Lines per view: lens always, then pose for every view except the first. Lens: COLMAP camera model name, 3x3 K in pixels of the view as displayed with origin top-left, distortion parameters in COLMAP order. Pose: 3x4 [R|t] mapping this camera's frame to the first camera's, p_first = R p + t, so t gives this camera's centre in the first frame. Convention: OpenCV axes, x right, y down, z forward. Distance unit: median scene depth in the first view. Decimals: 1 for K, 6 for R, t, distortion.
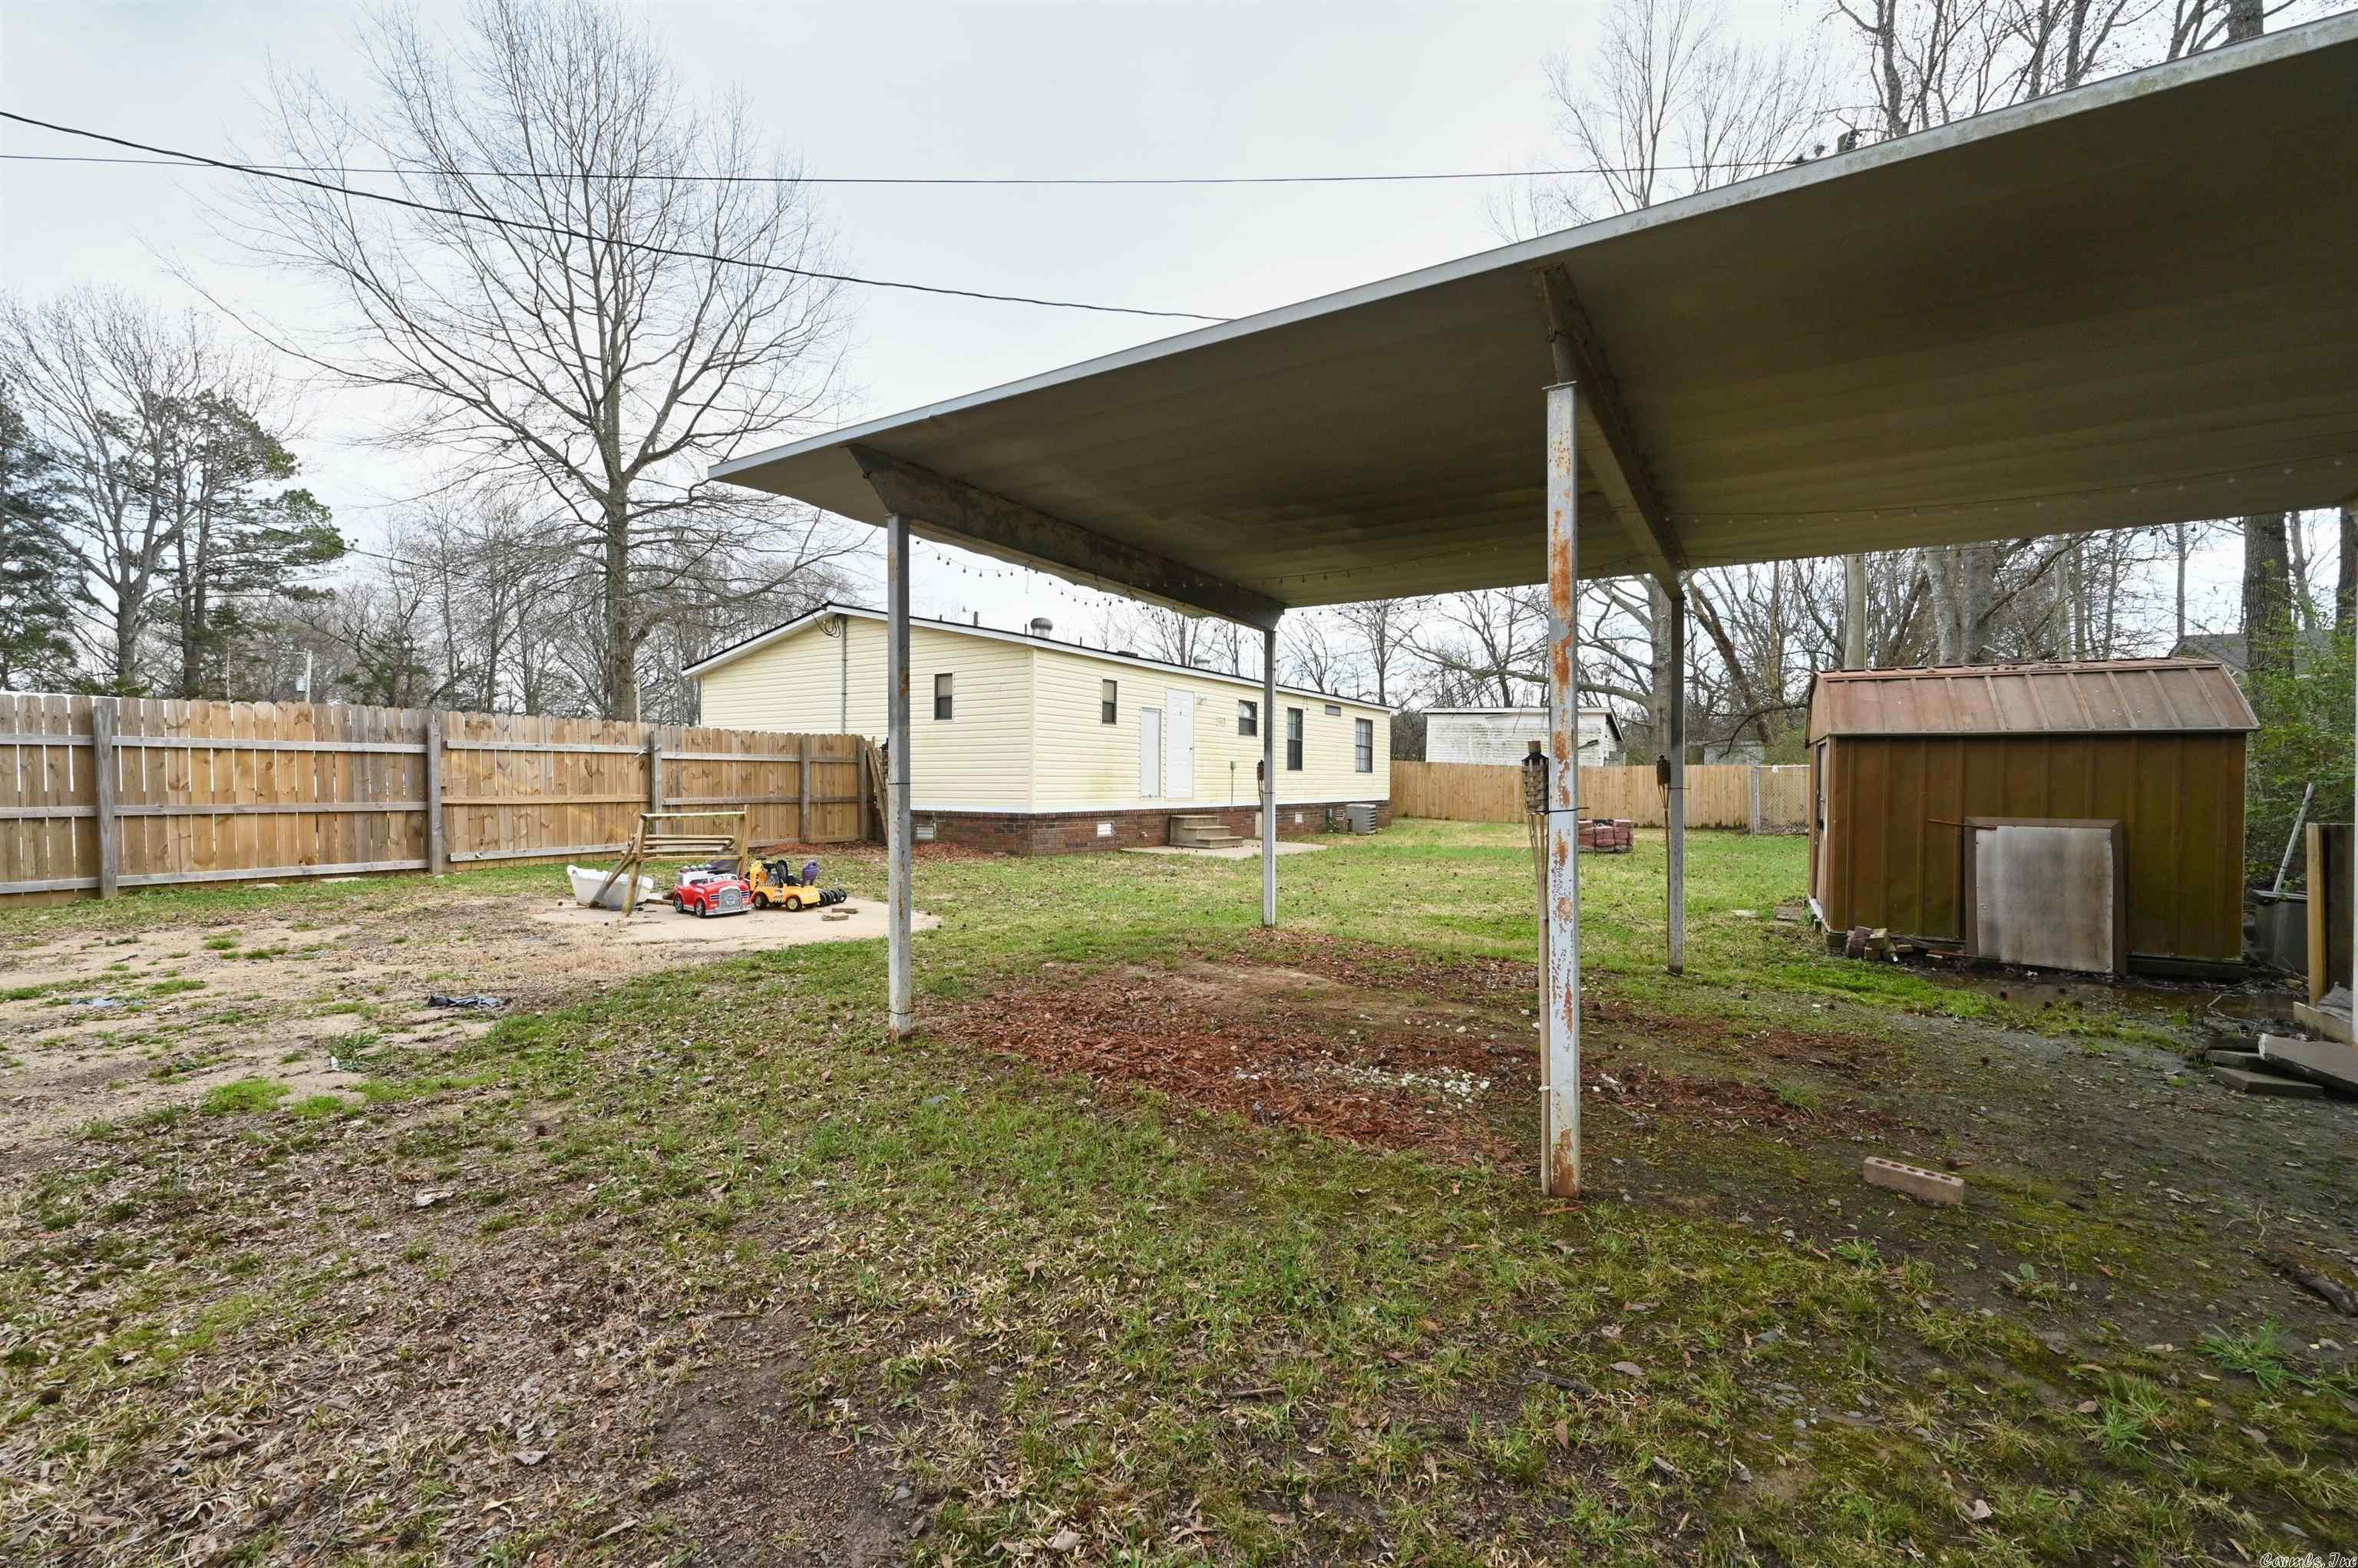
lens RADIAL K [[987.0, 0, 1179.0], [0, 987.0, 784.0], [0, 0, 1]] dist [0.000042, -0.000002]
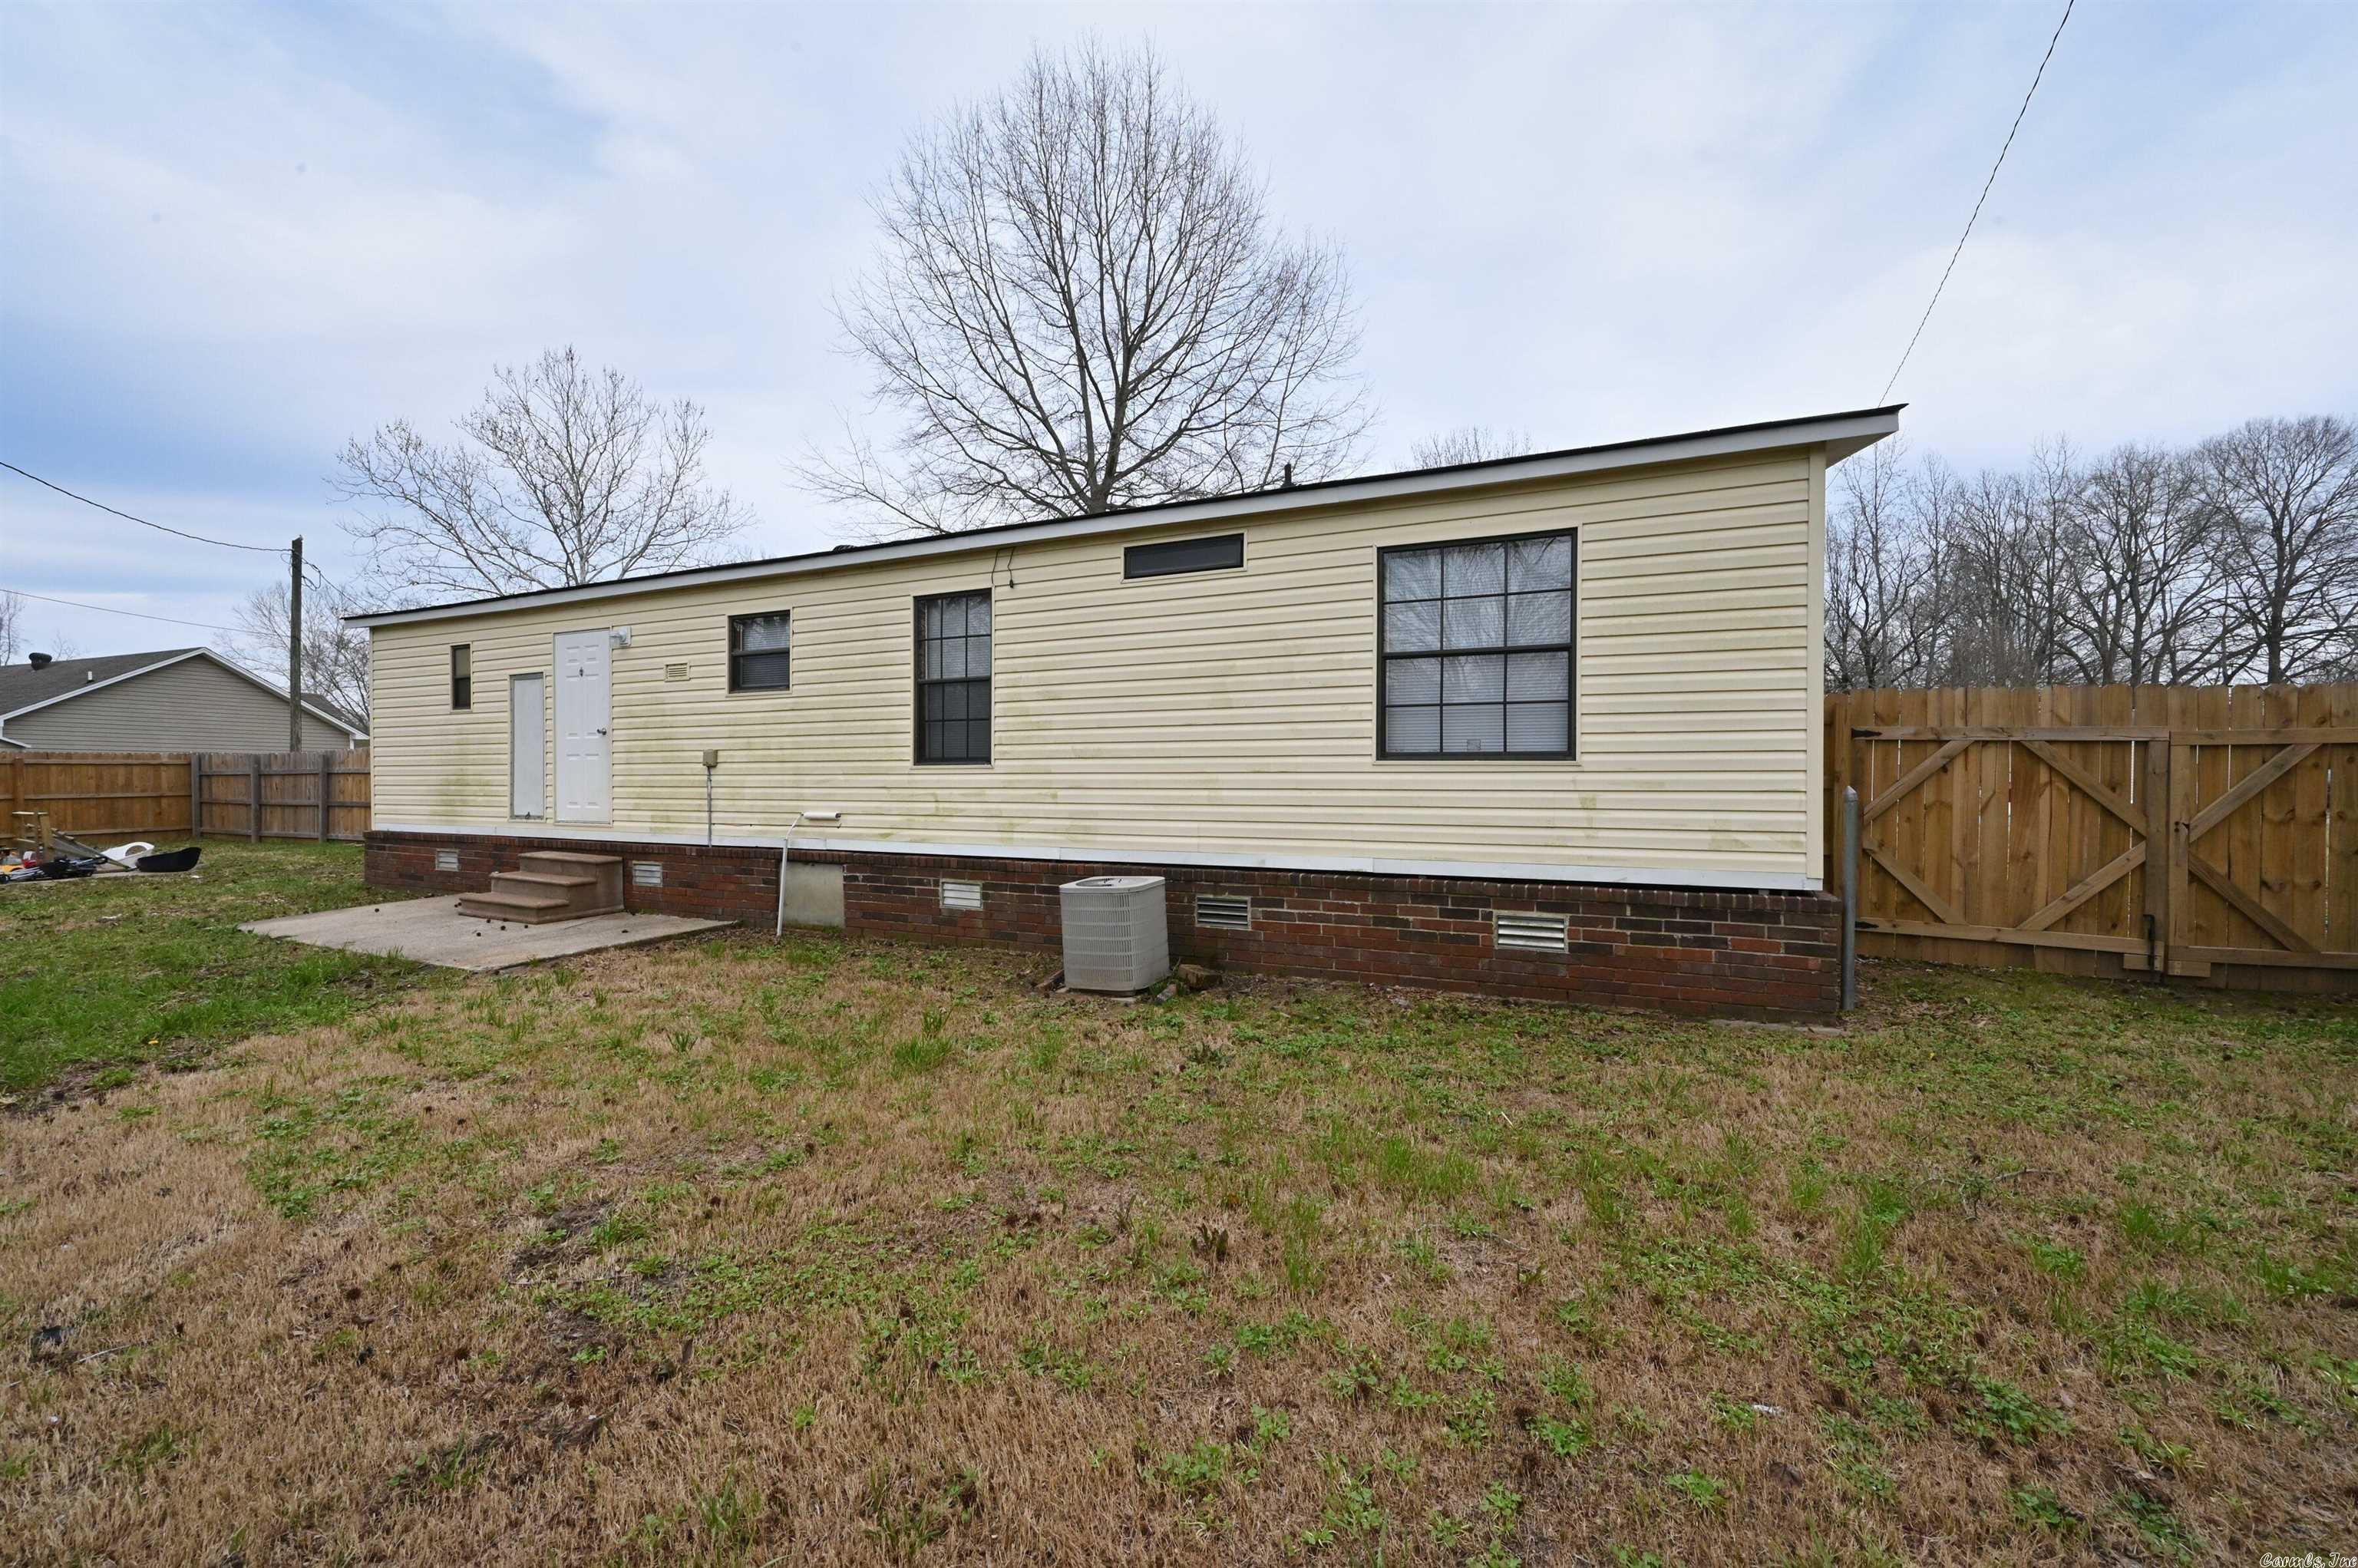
lens RADIAL K [[929.8, 0, 1184.3], [0, 929.8, 788.9], [0, 0, 1]] dist [0.000727, 0.000283]
pose [[0.119119, -0.001275, -0.992879, 0.482294], [-0.004354, 0.999989, -0.001807, -0.004577], [0.992870, 0.004538, 0.119113, 1.081193]]
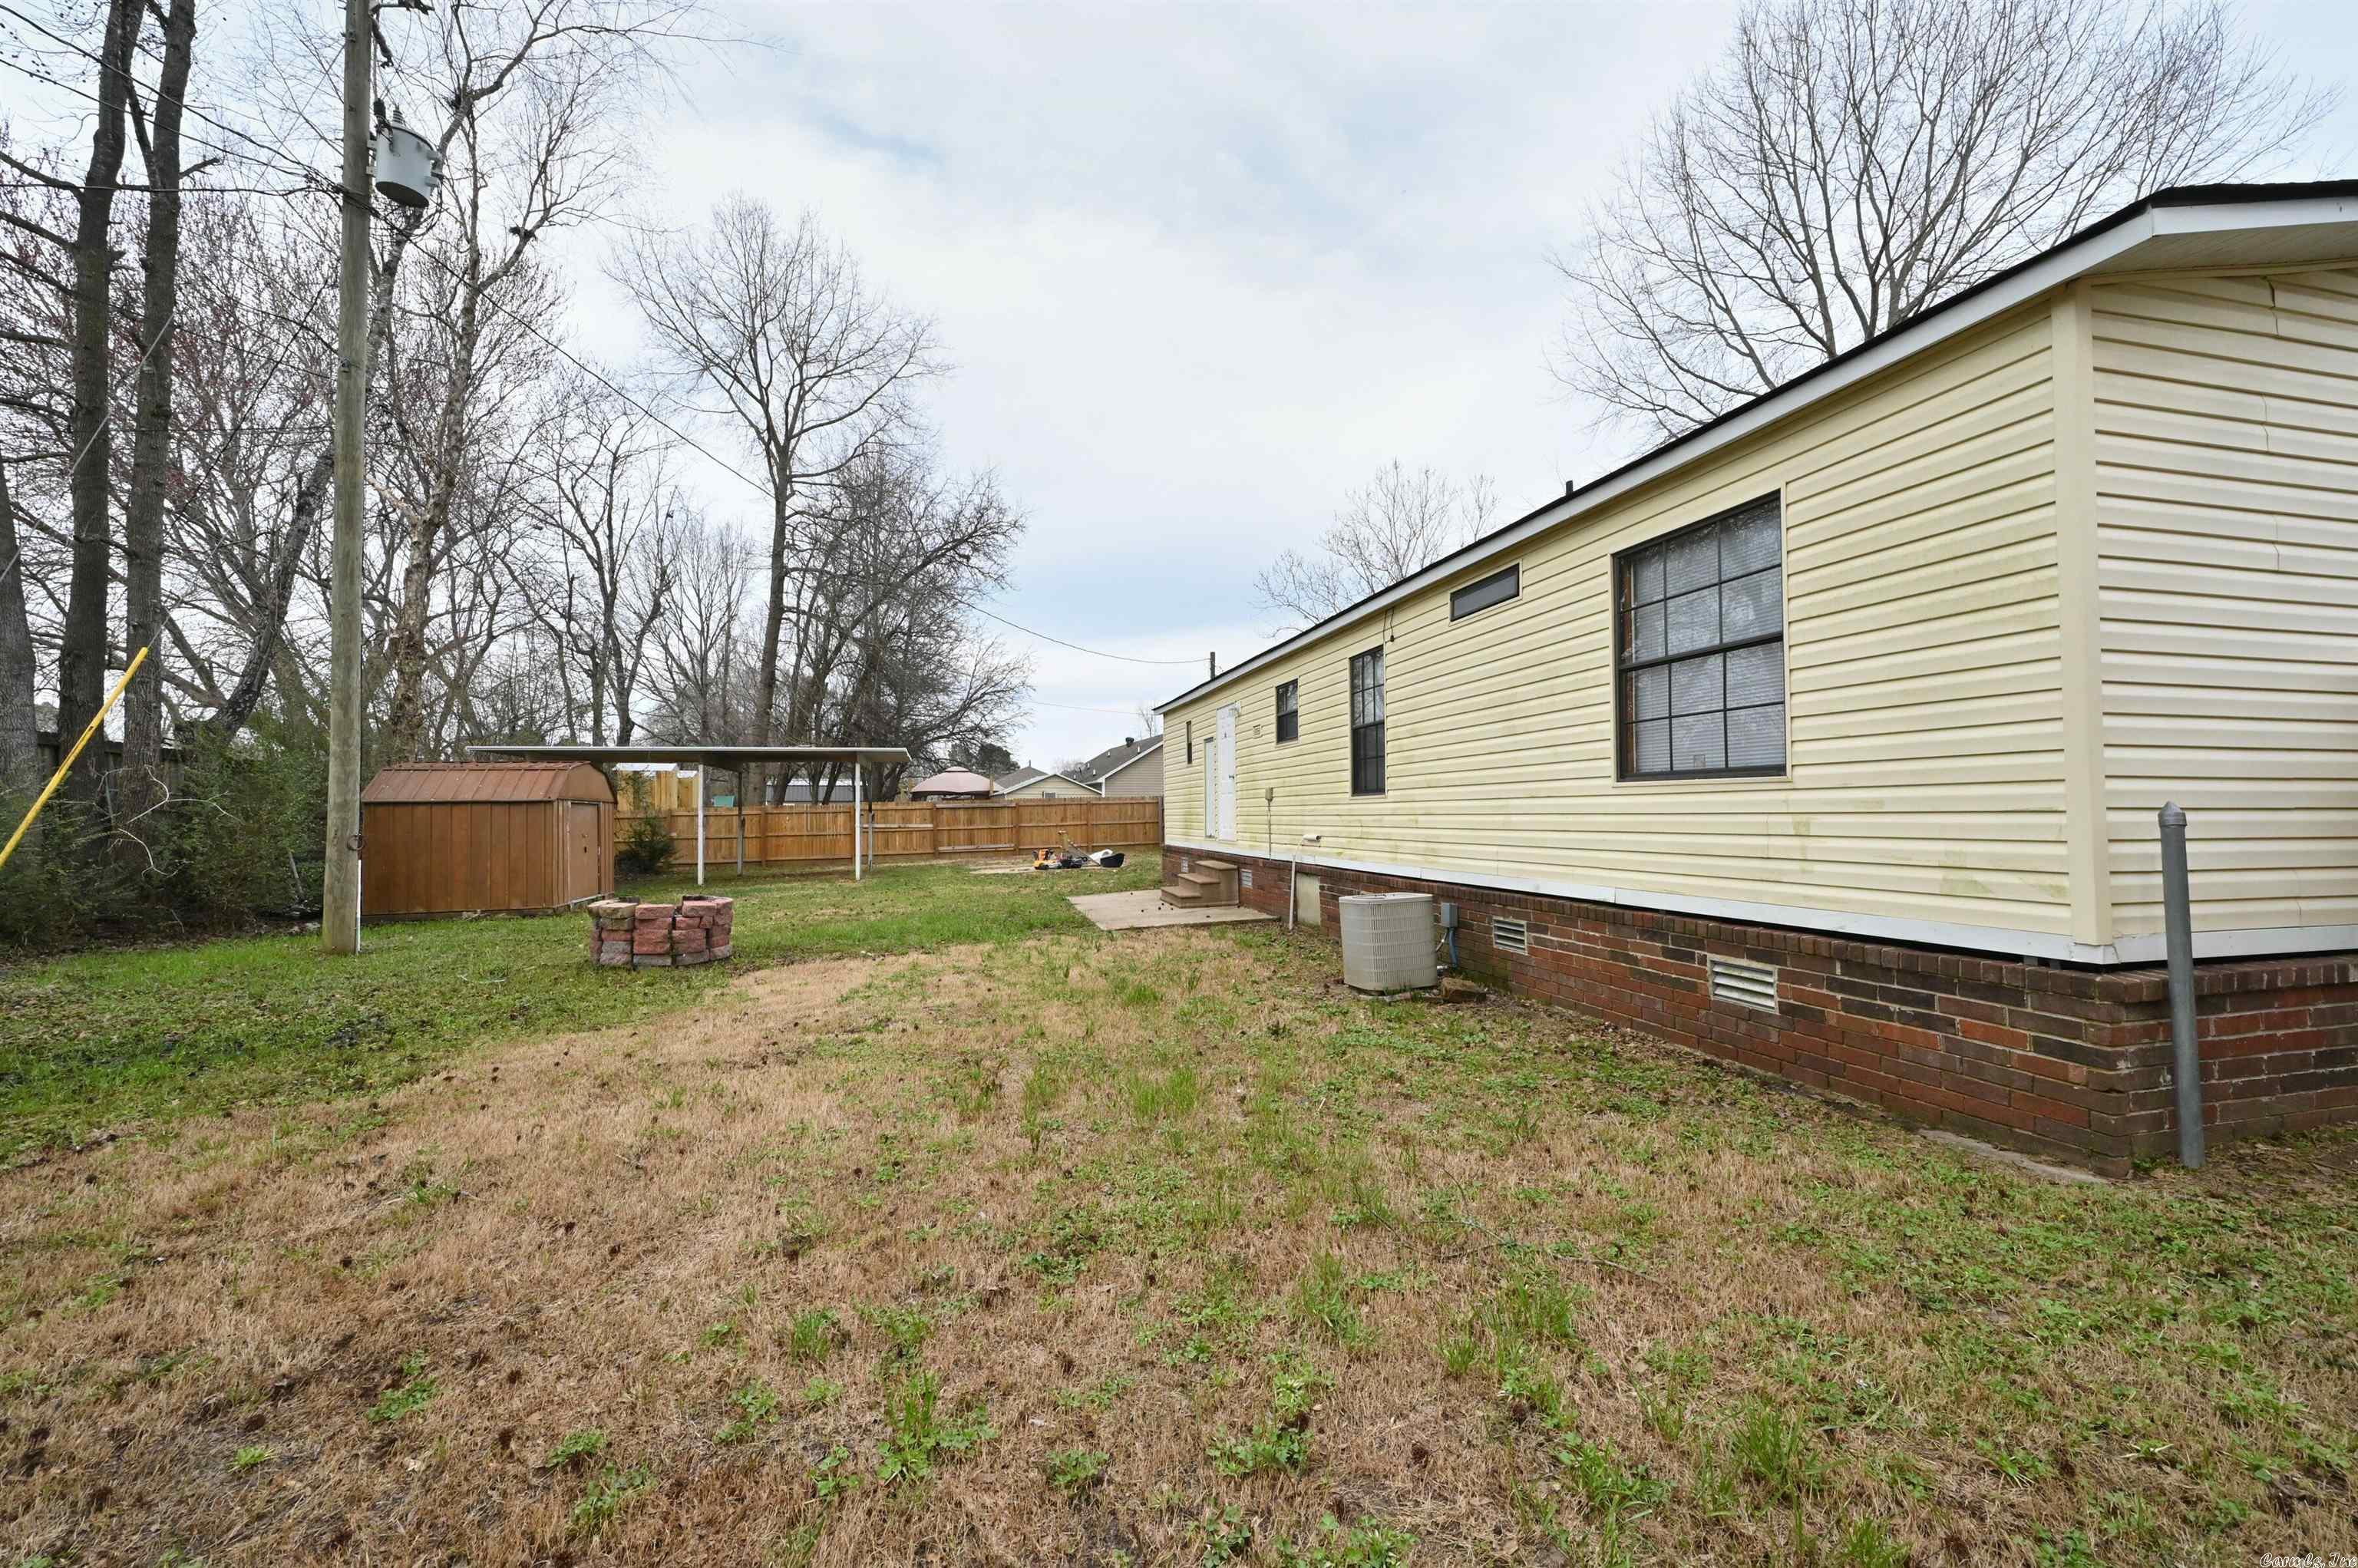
lens RADIAL K [[929.8, 0, 1184.3], [0, 929.8, 788.9], [0, 0, 1]] dist [0.000727, 0.000283]
pose [[-0.691196, -0.024008, -0.722269, 0.482219], [-0.001873, 0.999504, -0.031431, -0.003613], [0.722665, -0.020372, -0.690898, 1.266273]]
